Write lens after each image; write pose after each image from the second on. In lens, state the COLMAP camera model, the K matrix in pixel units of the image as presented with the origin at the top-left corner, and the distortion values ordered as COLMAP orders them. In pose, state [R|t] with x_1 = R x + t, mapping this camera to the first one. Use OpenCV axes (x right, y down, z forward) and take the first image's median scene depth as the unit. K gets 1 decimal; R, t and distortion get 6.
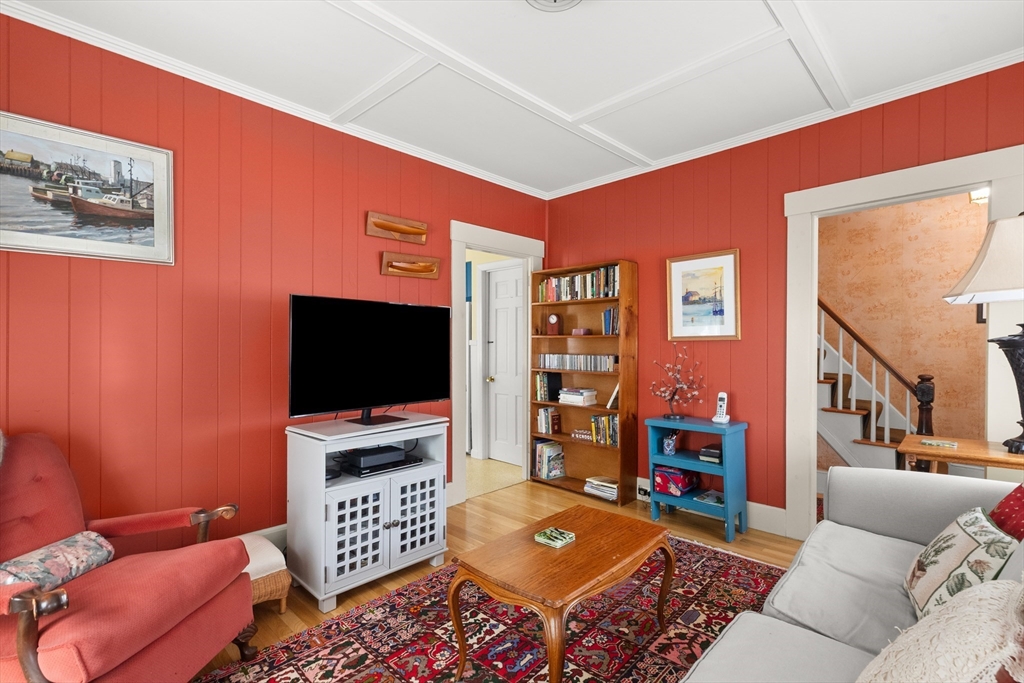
lens RADIAL K [[472.2, 0, 514.1], [0, 472.2, 344.3], [0, 0, 1]] dist [0.002871, 0.000986]
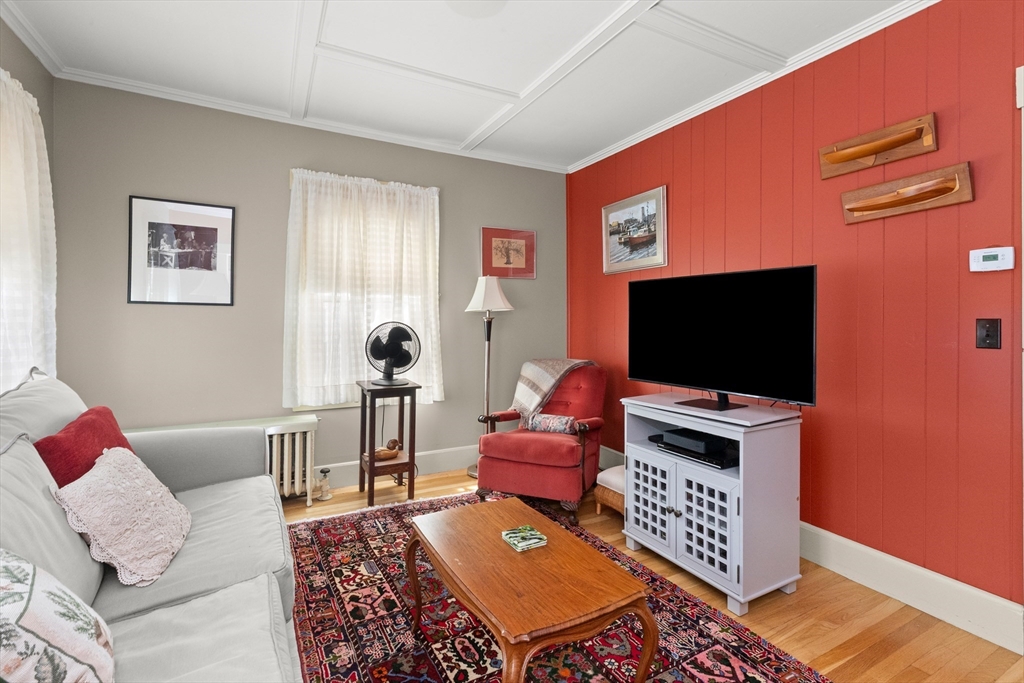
lens RADIAL K [[472.2, 0, 522.6], [0, 472.2, 317.5], [0, 0, 1]] dist [0.002871, 0.000986]
pose [[-0.292555, -0.009474, -0.956202, 0.761770], [-0.002525, 0.999955, -0.009135, 0.002075], [0.956245, -0.000258, -0.292566, 1.018759]]
